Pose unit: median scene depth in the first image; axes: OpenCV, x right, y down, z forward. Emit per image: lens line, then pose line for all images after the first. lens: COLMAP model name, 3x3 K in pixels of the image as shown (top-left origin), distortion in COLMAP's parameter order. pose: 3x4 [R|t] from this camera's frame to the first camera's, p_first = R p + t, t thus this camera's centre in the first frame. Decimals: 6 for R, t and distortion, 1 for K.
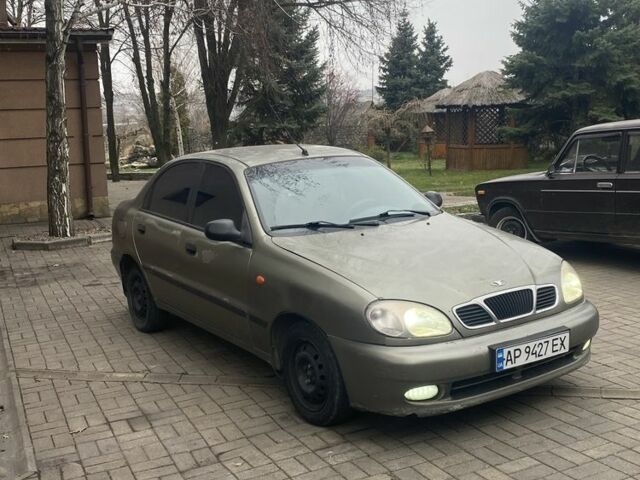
lens RADIAL K [[772.0, 0, 320.0], [0, 772.0, 240.0], [0, 0, 1]] dist [0.177276, -0.546926]
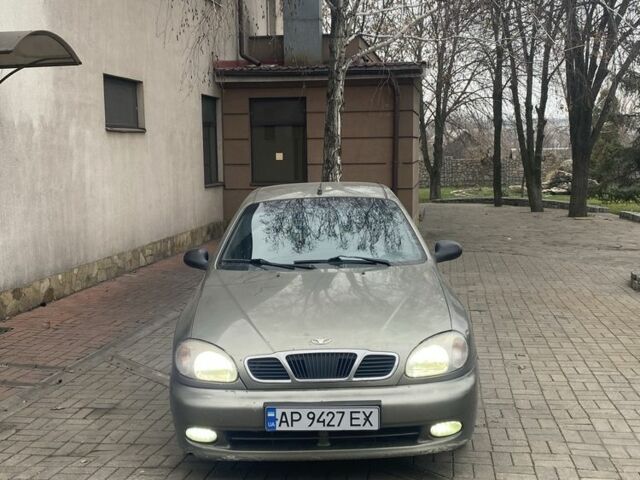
lens RADIAL K [[772.0, 0, 320.0], [0, 772.0, 240.0], [0, 0, 1]] dist [0.177276, -0.546926]
pose [[0.828484, 0.088593, -0.552961, 0.755506], [-0.104065, 0.994565, 0.003427, -0.072750], [0.550259, 0.054705, 0.833200, 0.206944]]
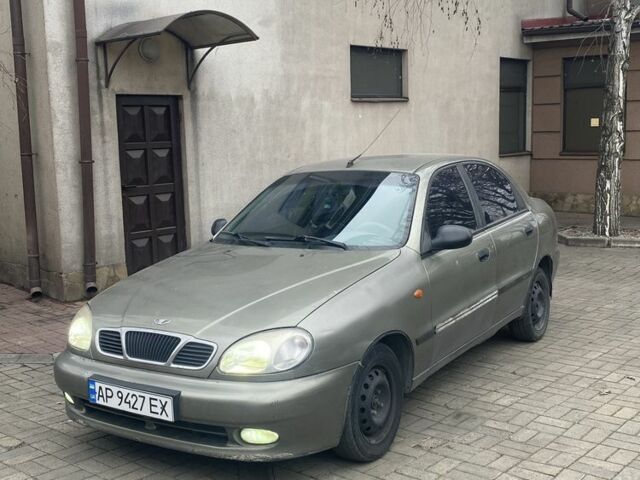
lens RADIAL K [[772.0, 0, 320.0], [0, 772.0, 240.0], [0, 0, 1]] dist [0.177276, -0.546926]
pose [[0.401614, 0.156328, -0.902368, 1.130855], [-0.132243, 0.984896, 0.111769, -0.167813], [0.906211, 0.074444, 0.416222, 0.796827]]
